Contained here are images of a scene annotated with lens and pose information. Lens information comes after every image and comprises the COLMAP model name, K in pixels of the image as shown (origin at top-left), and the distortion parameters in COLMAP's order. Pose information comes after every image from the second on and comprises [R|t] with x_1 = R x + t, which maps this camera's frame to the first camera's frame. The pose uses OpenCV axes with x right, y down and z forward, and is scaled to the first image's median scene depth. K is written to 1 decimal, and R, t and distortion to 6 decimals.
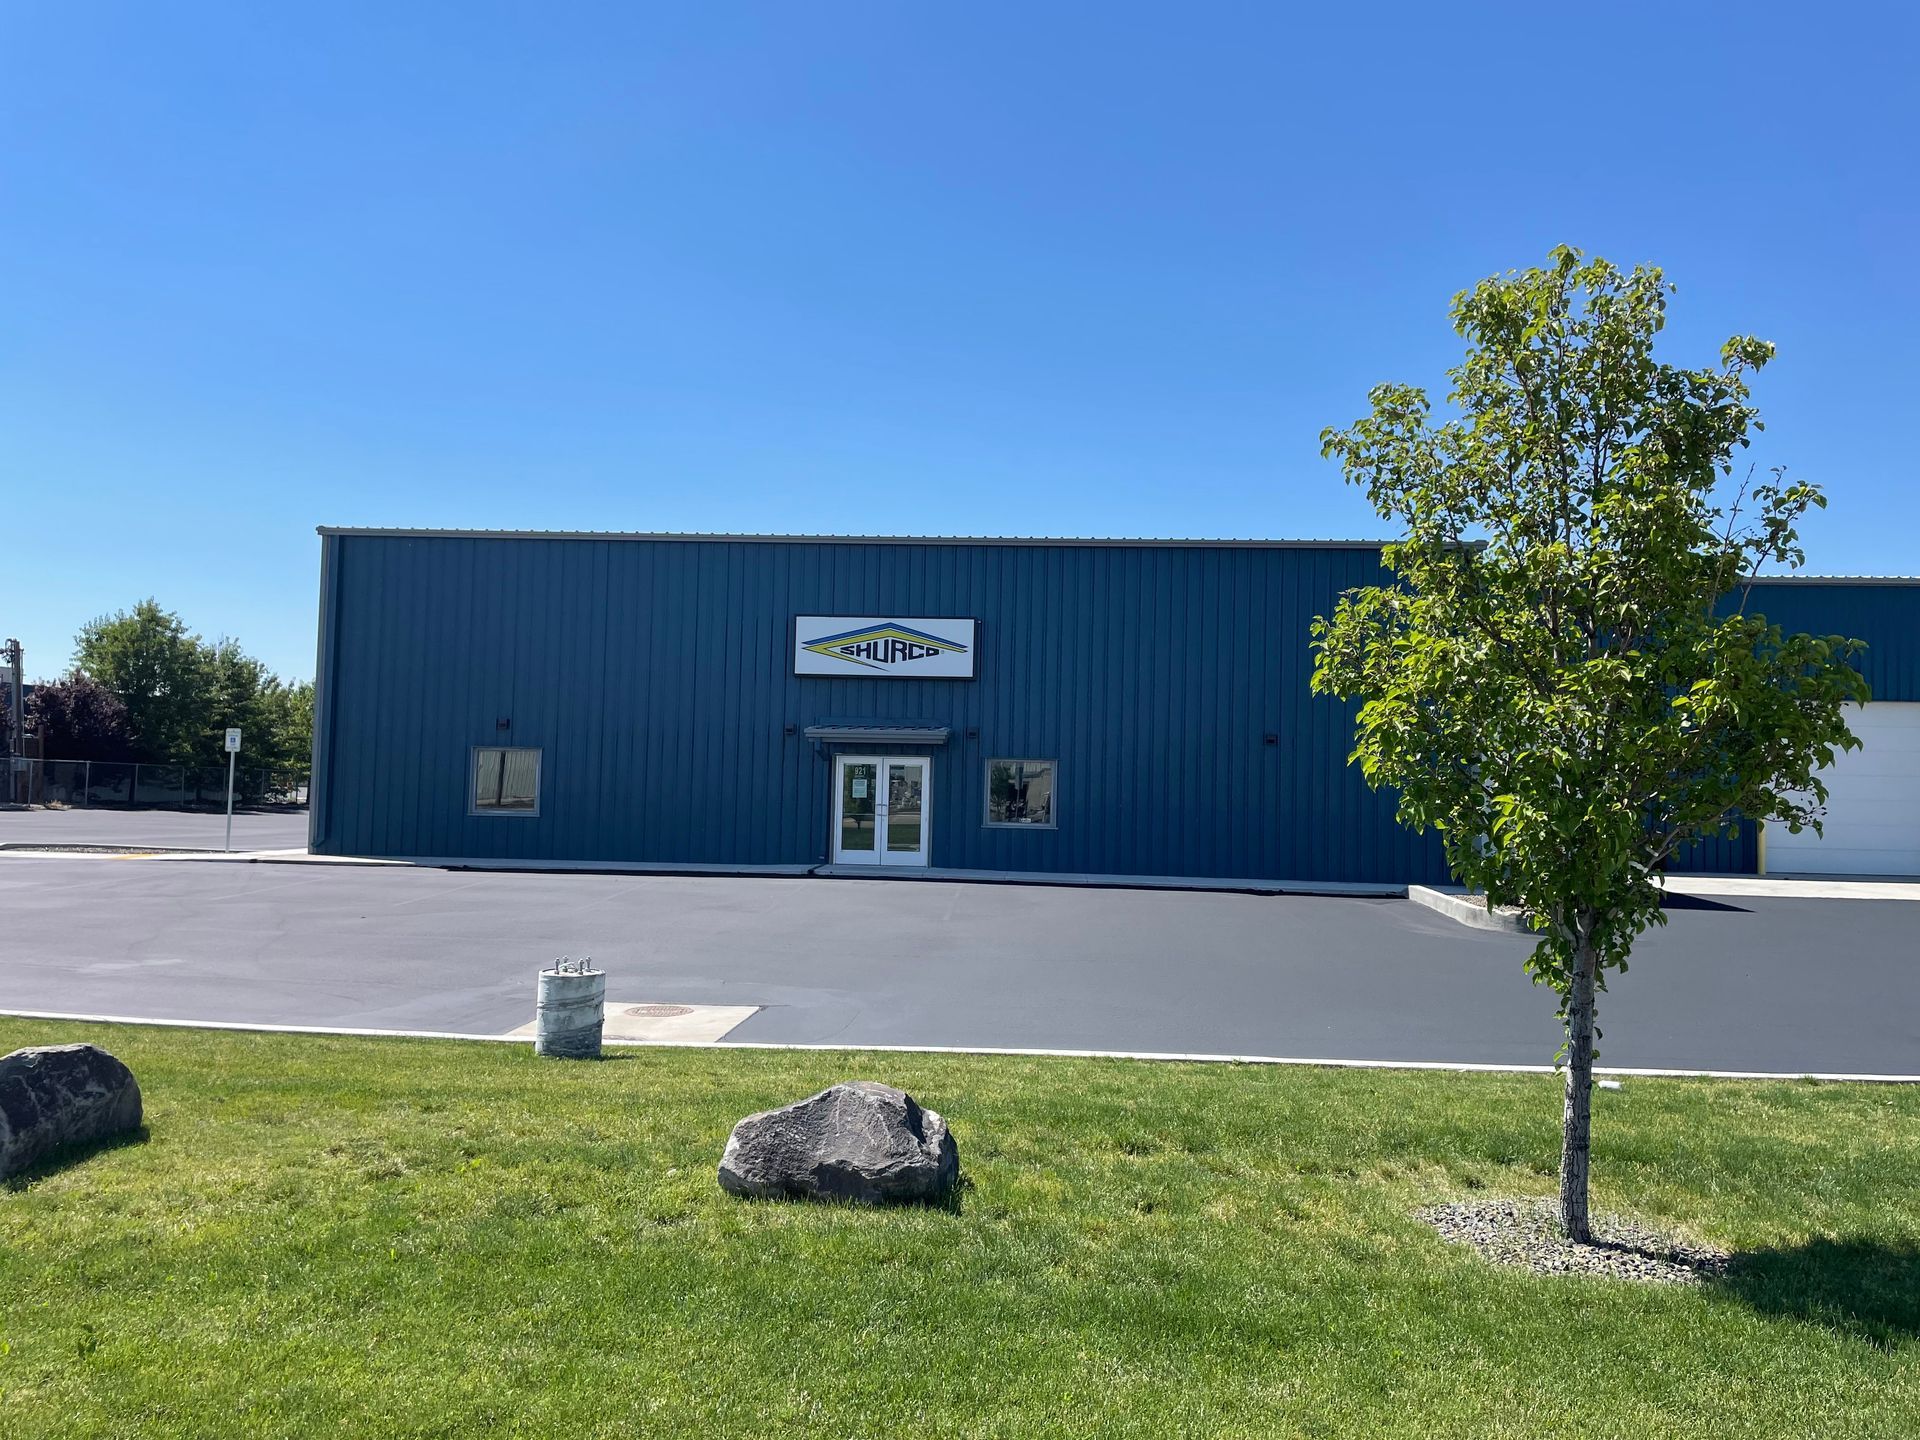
lens RADIAL K [[1461.5, 0, 959.4], [0, 1461.5, 716.3], [0, 0, 1]] dist [0.067101, -0.083777]
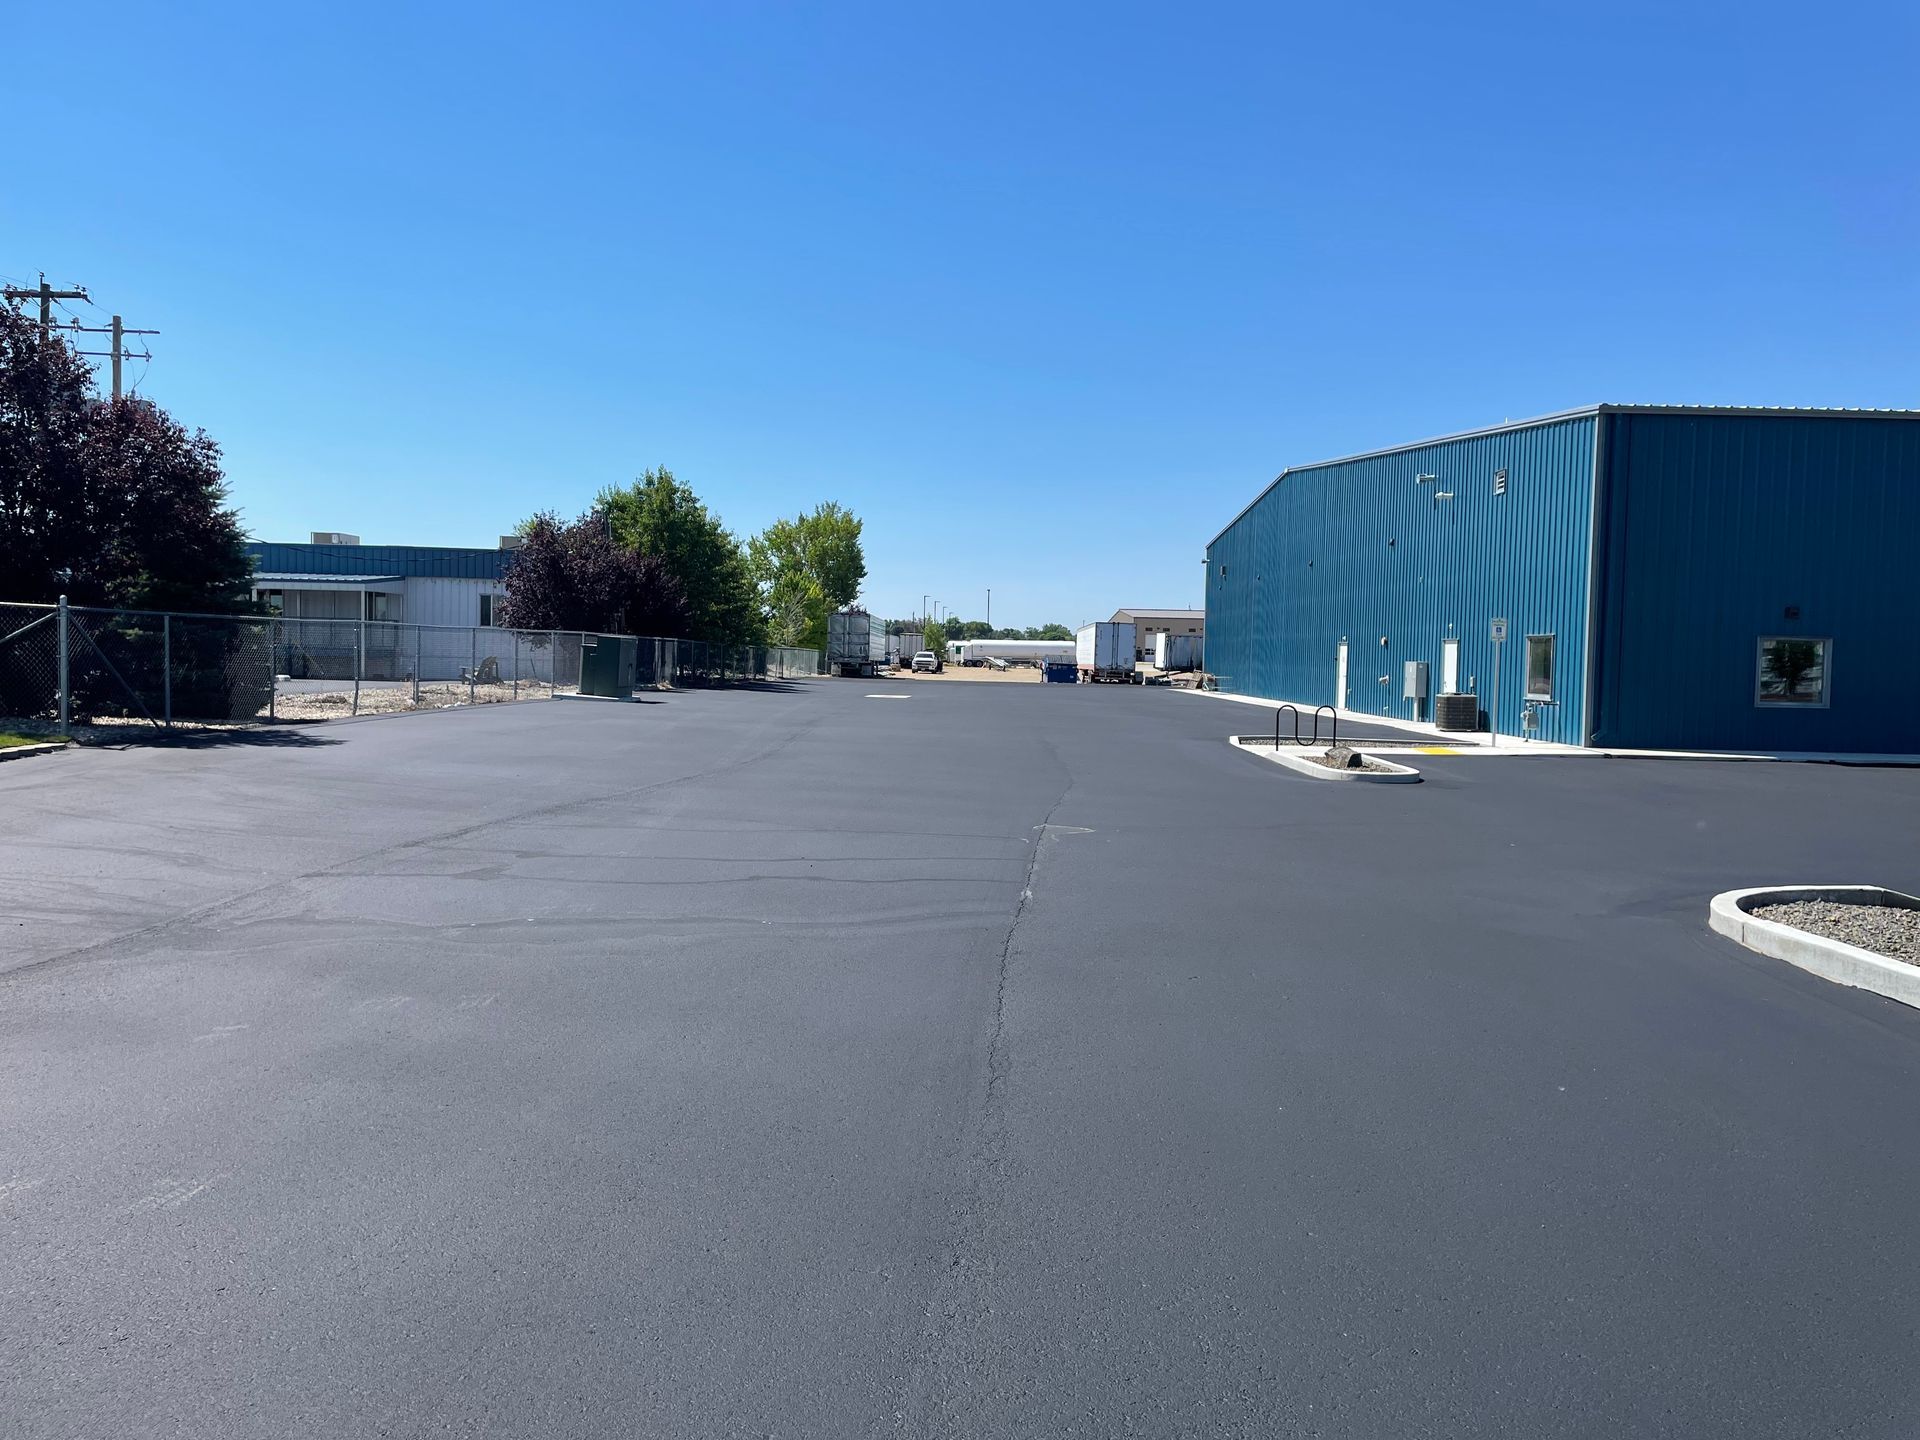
lens RADIAL K [[1461.5, 0, 959.2], [0, 1461.5, 726.1], [0, 0, 1]] dist [0.067101, -0.083777]
pose [[0.997928, -0.007389, 0.063915, -0.940239], [0.000822, 0.994767, 0.102162, -0.020591], [-0.064336, -0.101897, 0.992712, 0.065805]]
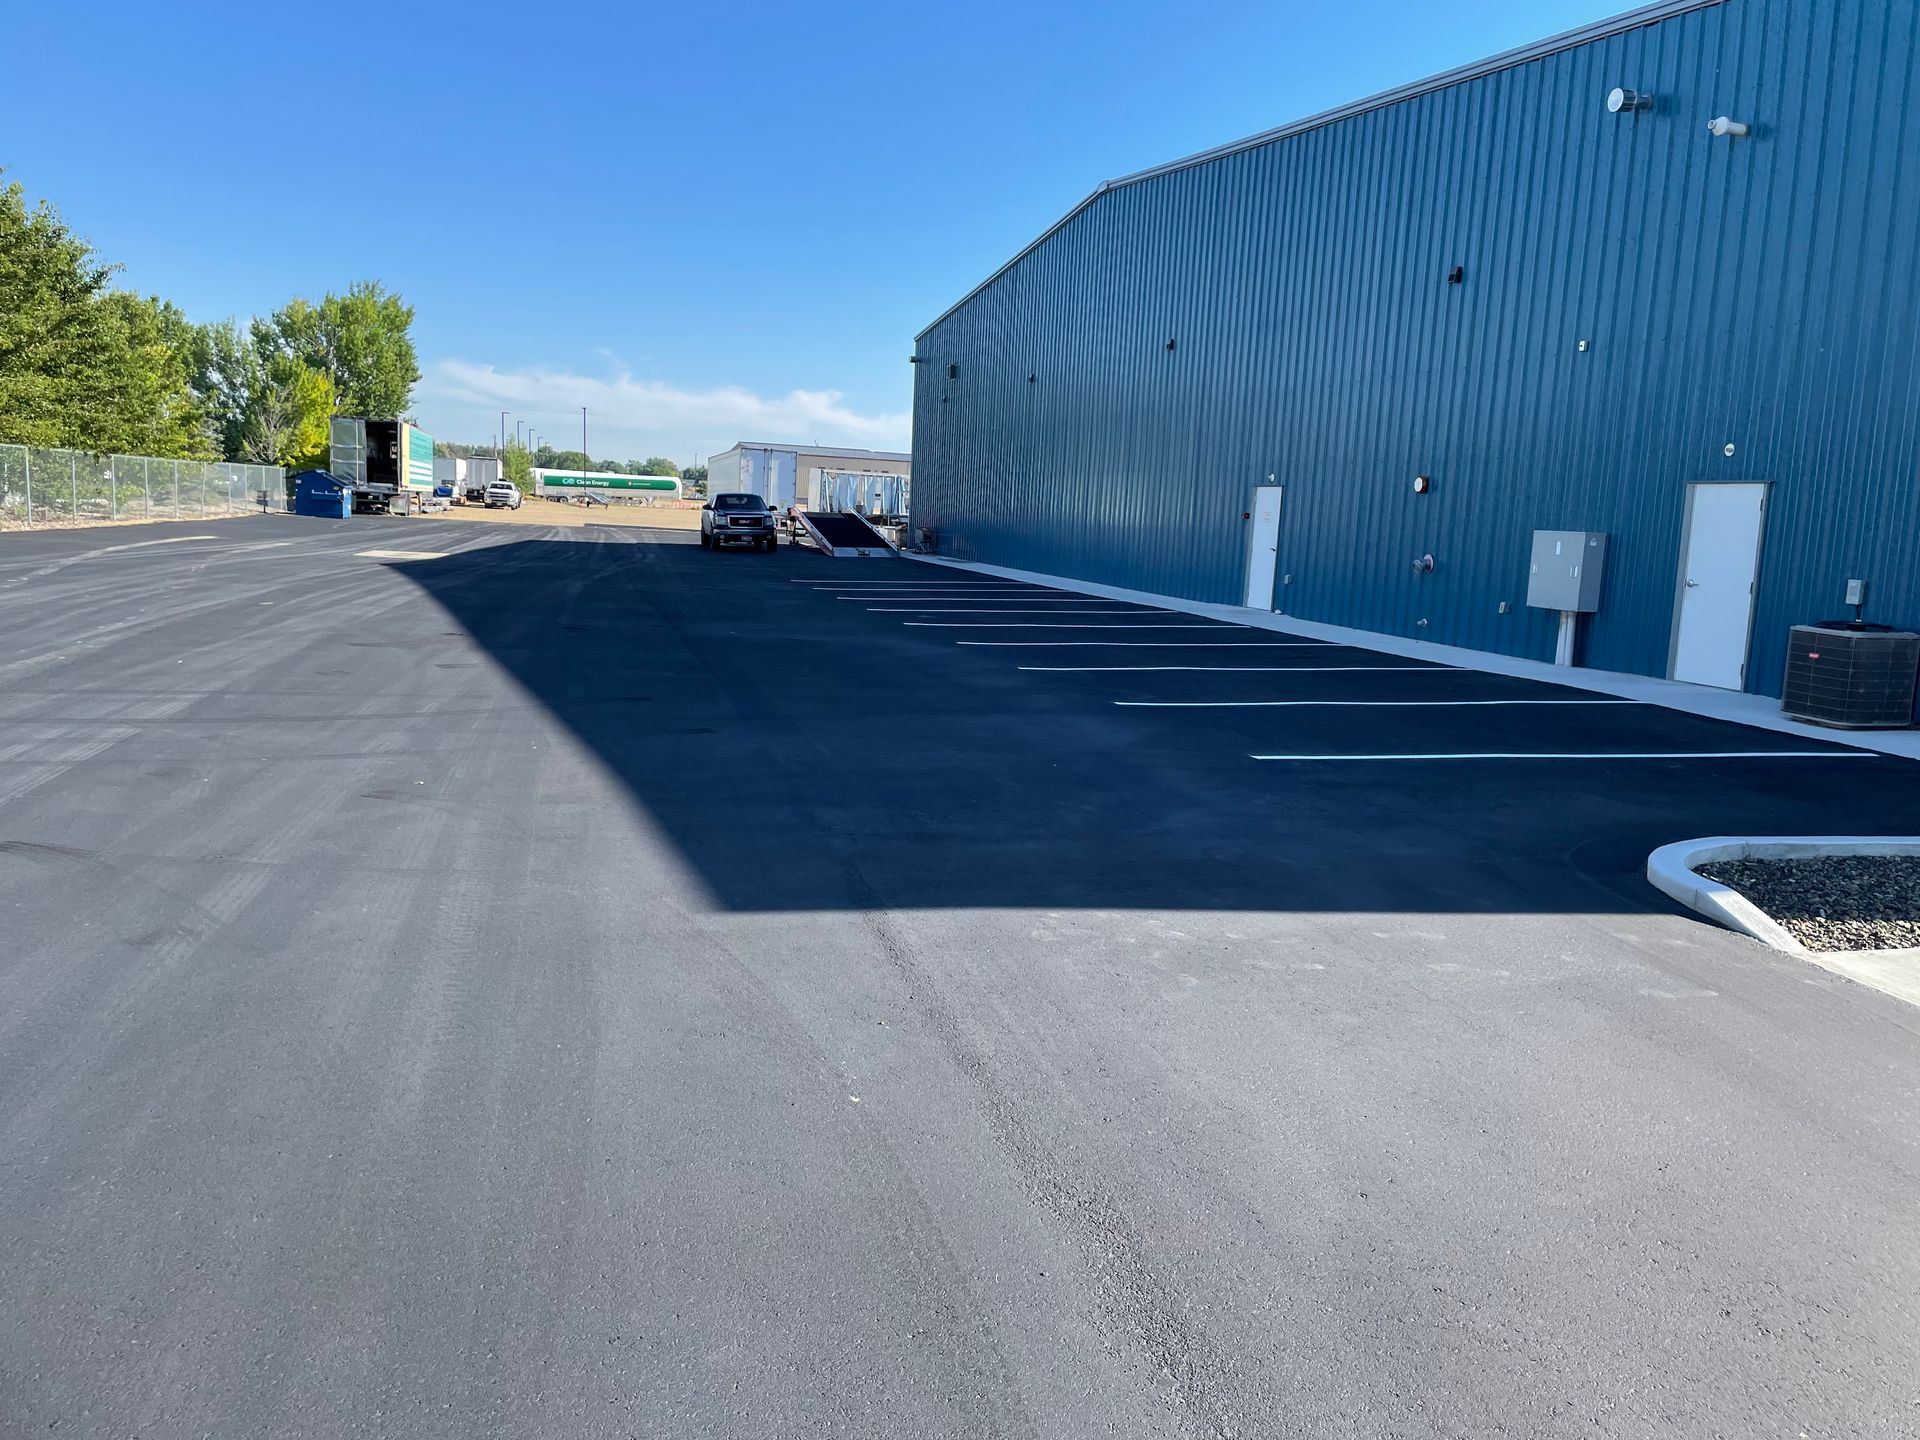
lens RADIAL K [[1461.5, 0, 976.0], [0, 1461.5, 710.5], [0, 0, 1]] dist [0.067101, -0.083777]
pose [[0.942106, -0.024963, 0.334385, -0.870597], [-0.042420, 0.980340, 0.192703, 0.023446], [-0.332622, -0.195732, 0.922525, 0.879186]]
